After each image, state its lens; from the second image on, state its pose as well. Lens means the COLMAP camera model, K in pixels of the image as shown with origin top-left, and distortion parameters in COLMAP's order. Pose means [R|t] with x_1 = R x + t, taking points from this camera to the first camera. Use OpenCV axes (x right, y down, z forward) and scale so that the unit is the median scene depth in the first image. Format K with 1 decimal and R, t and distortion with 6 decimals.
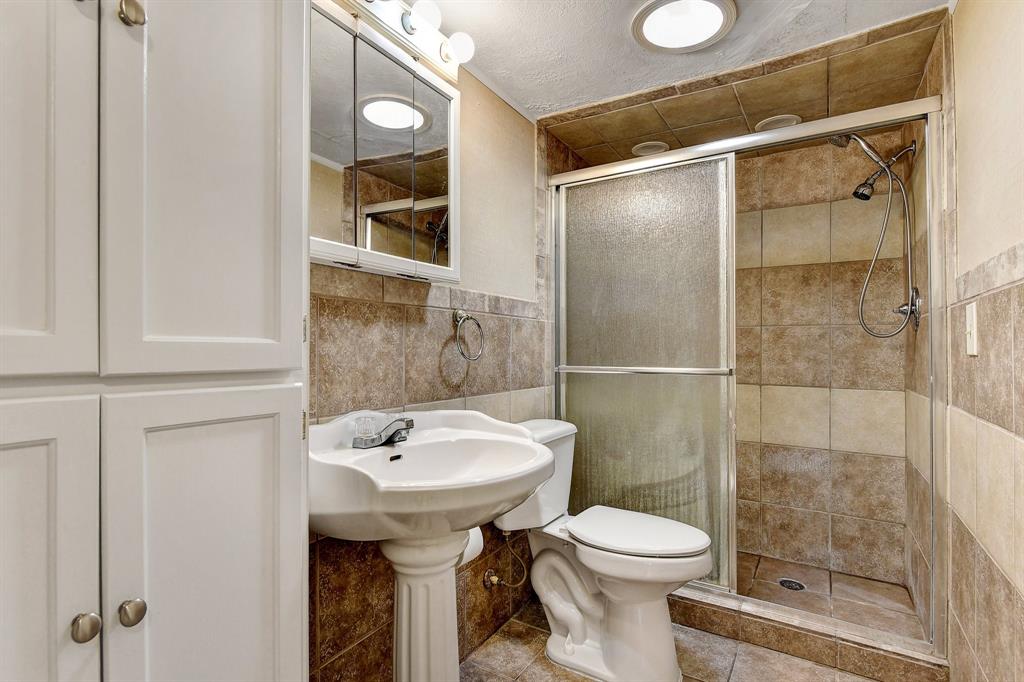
lens RADIAL K [[488.0, 0, 512.4], [0, 488.0, 343.4], [0, 0, 1]] dist [-0.002926, -0.013898]
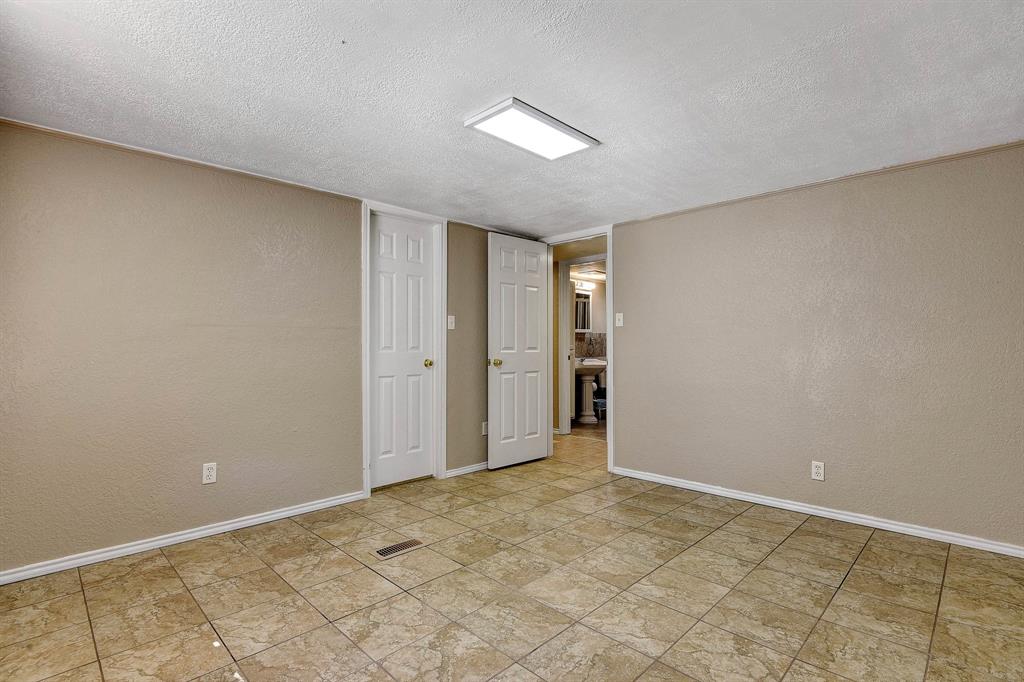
lens RADIAL K [[488.0, 0, 512.4], [0, 488.0, 343.4], [0, 0, 1]] dist [-0.002926, -0.013898]
pose [[0.976337, -0.004266, -0.216213, 0.155677], [0.004063, 0.999991, -0.001382, -0.016257], [0.216216, 0.000471, 0.976345, -3.684700]]
